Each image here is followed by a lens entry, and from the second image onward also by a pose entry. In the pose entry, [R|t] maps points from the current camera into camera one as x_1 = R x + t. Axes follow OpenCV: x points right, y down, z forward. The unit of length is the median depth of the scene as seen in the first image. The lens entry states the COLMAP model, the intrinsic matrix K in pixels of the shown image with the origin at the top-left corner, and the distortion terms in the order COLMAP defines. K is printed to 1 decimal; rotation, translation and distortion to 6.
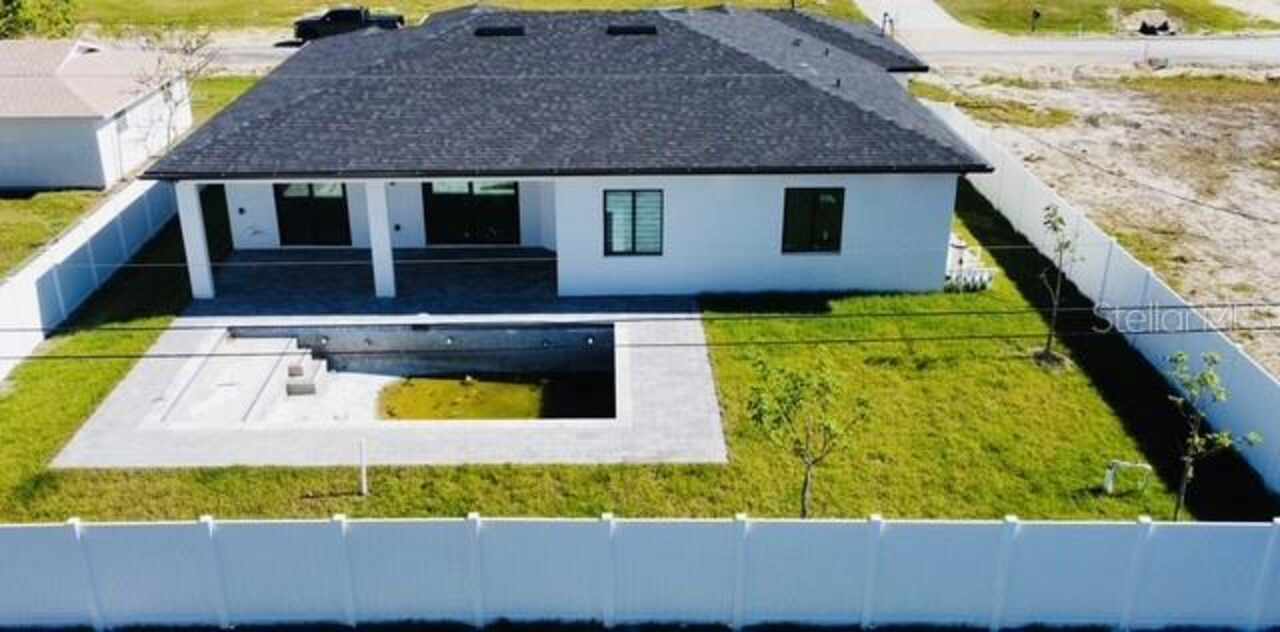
lens RADIAL K [[1080.1, 0, 592.1], [0, 1080.1, 265.4], [0, 0, 1]] dist [0.013379, -0.005608]
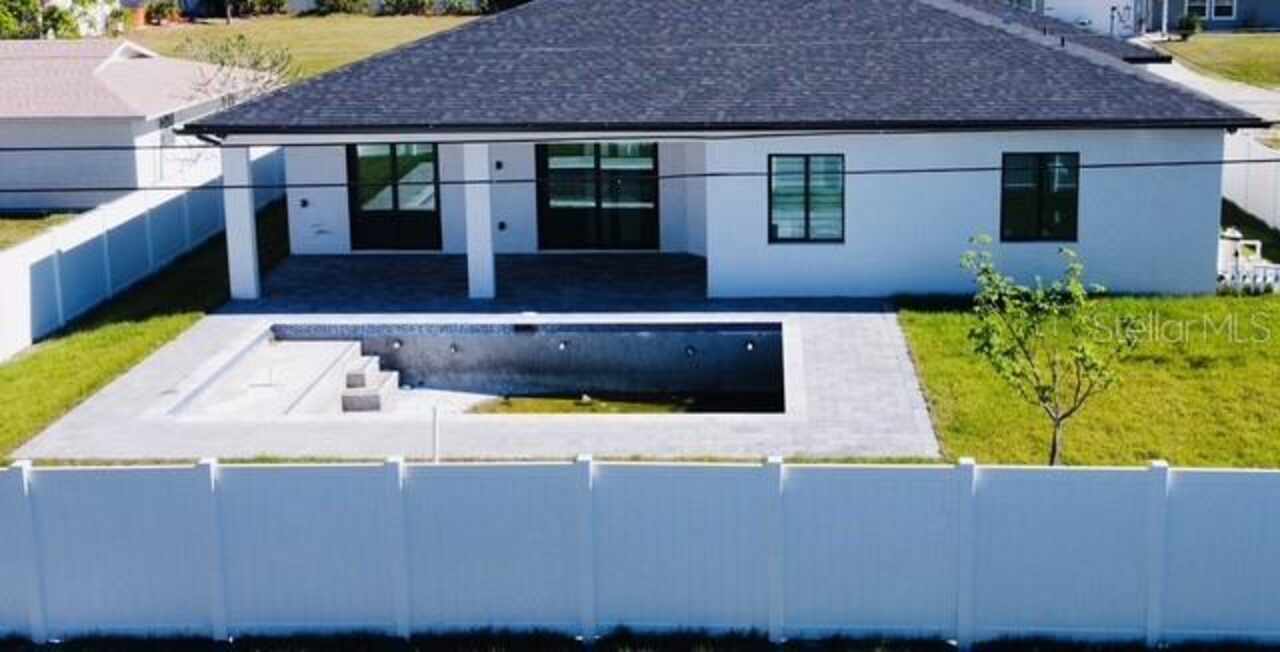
lens RADIAL K [[1327.1, 0, 730.7], [0, 1327.1, 121.5], [0, 0, 1]] dist [0.010442, 0.000000]
pose [[0.999863, 0.007069, -0.014952, -0.002109], [-0.010330, 0.972940, -0.230828, 0.129191], [0.012916, 0.230951, 0.972880, 0.064394]]
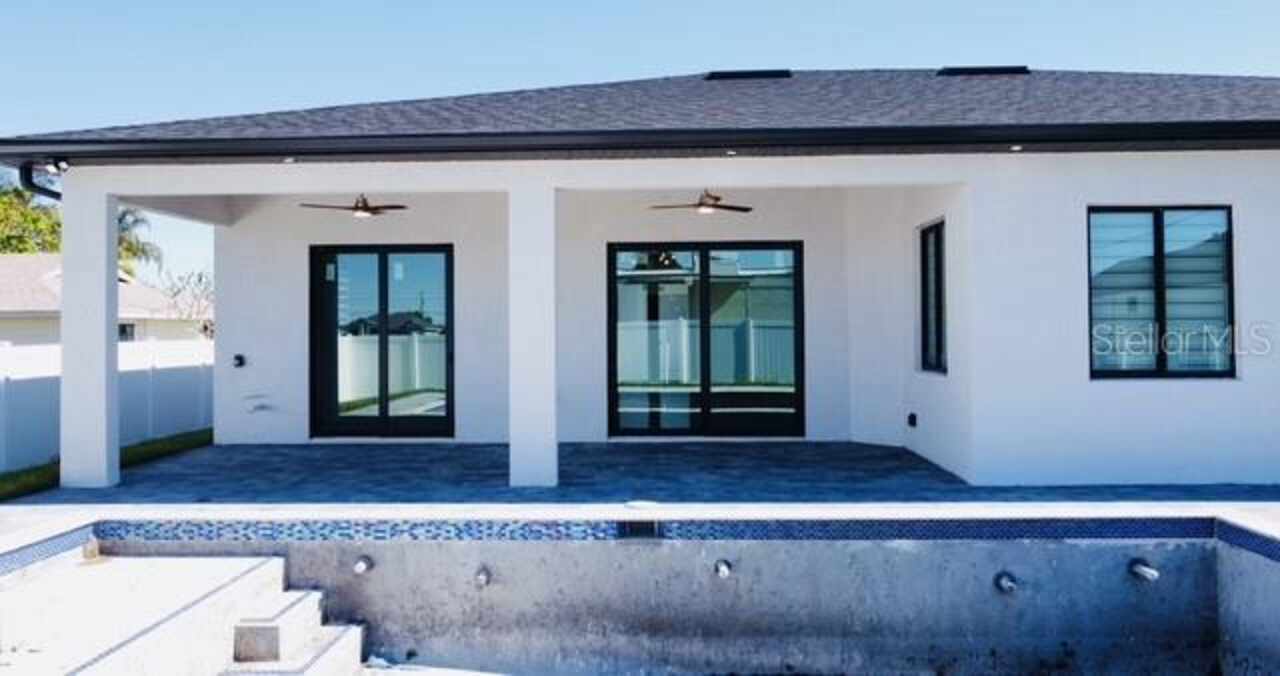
lens RADIAL K [[963.1, 0, 643.2], [0, 963.1, 306.0], [0, 0, 1]] dist [0.008465, -0.011452]
pose [[0.999734, 0.008204, -0.021540, -0.151088], [-0.015906, 0.921896, -0.387110, 0.110693], [0.016682, 0.387350, 0.921782, 0.682004]]
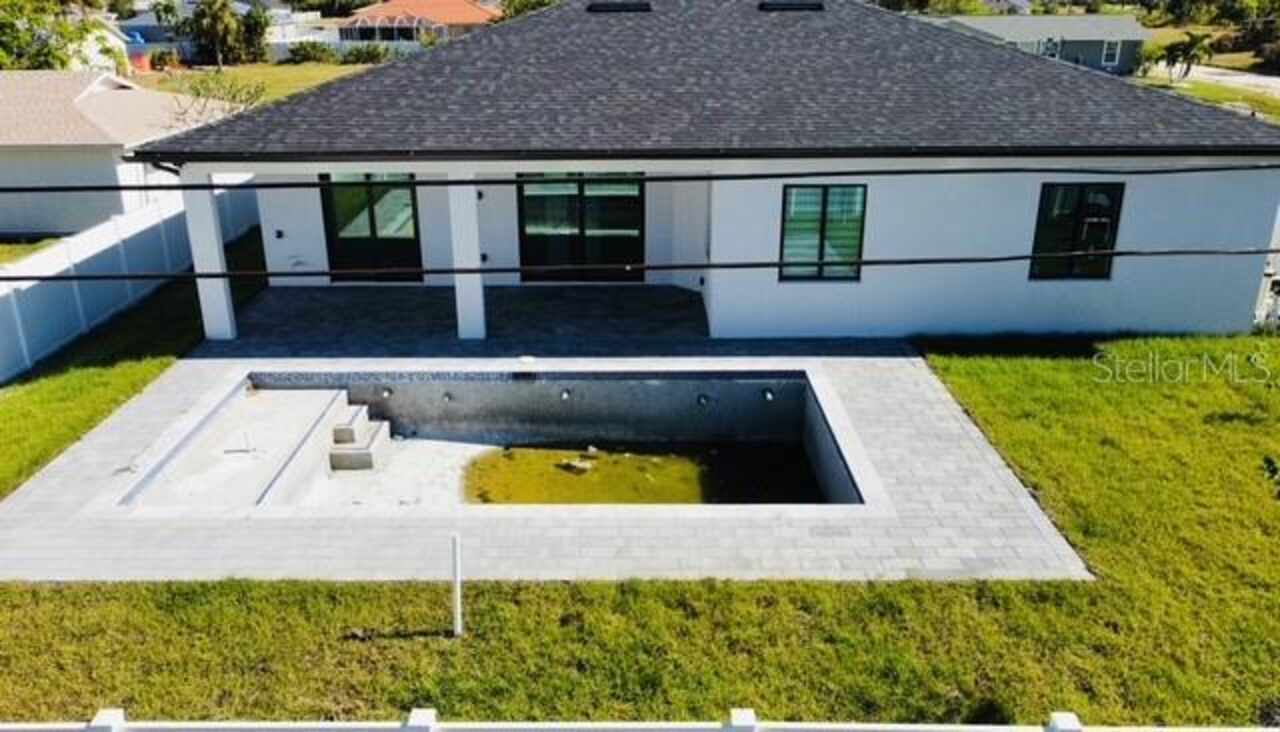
lens RADIAL K [[976.7, 0, 630.9], [0, 976.7, 346.6], [0, 0, 1]] dist [0.006906, -0.011552]
pose [[0.999967, 0.006739, 0.004486, -0.092557], [-0.006572, 0.999319, -0.036322, 0.060776], [-0.004728, 0.036291, 0.999330, 0.366205]]
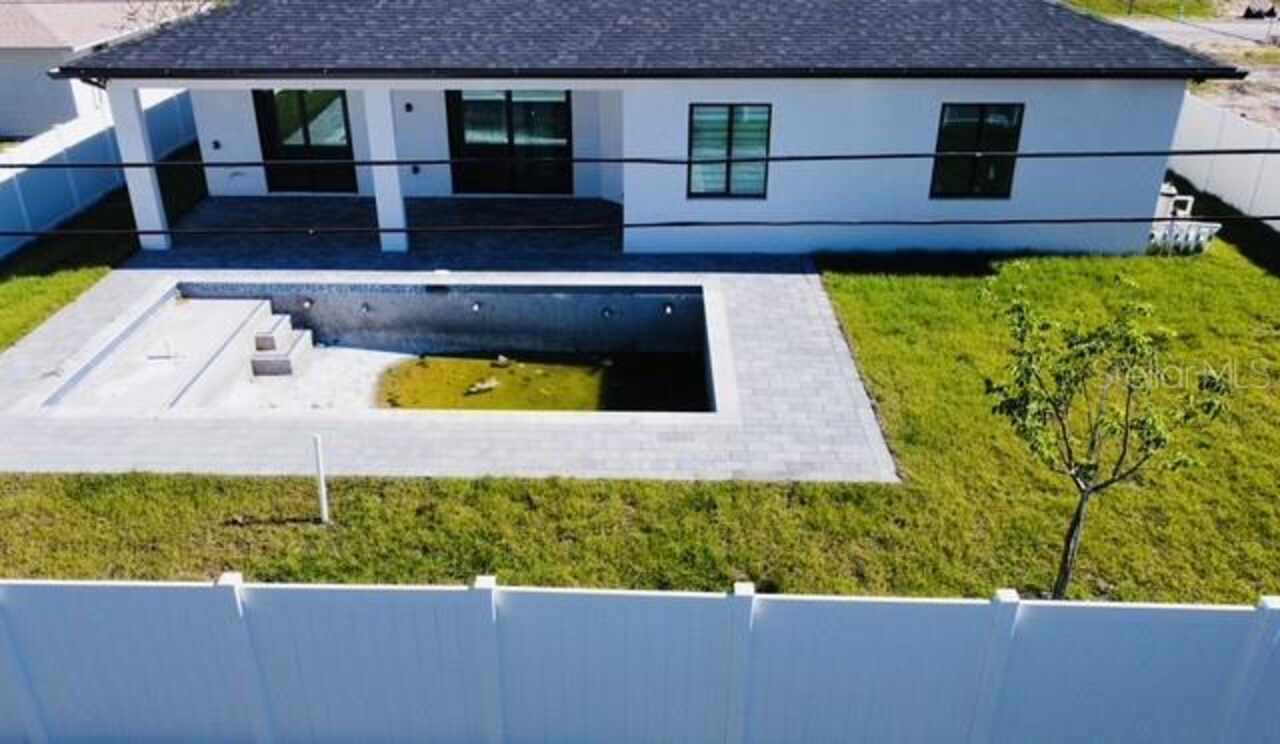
lens RADIAL K [[1010.2, 0, 620.2], [0, 1010.2, 356.7], [0, 0, 1]] dist [0.009883, -0.016409]
pose [[0.999757, 0.017044, -0.014016, -0.023860], [-0.015989, 0.997262, 0.072202, 0.051957], [0.015208, -0.071960, 0.997292, 0.311445]]
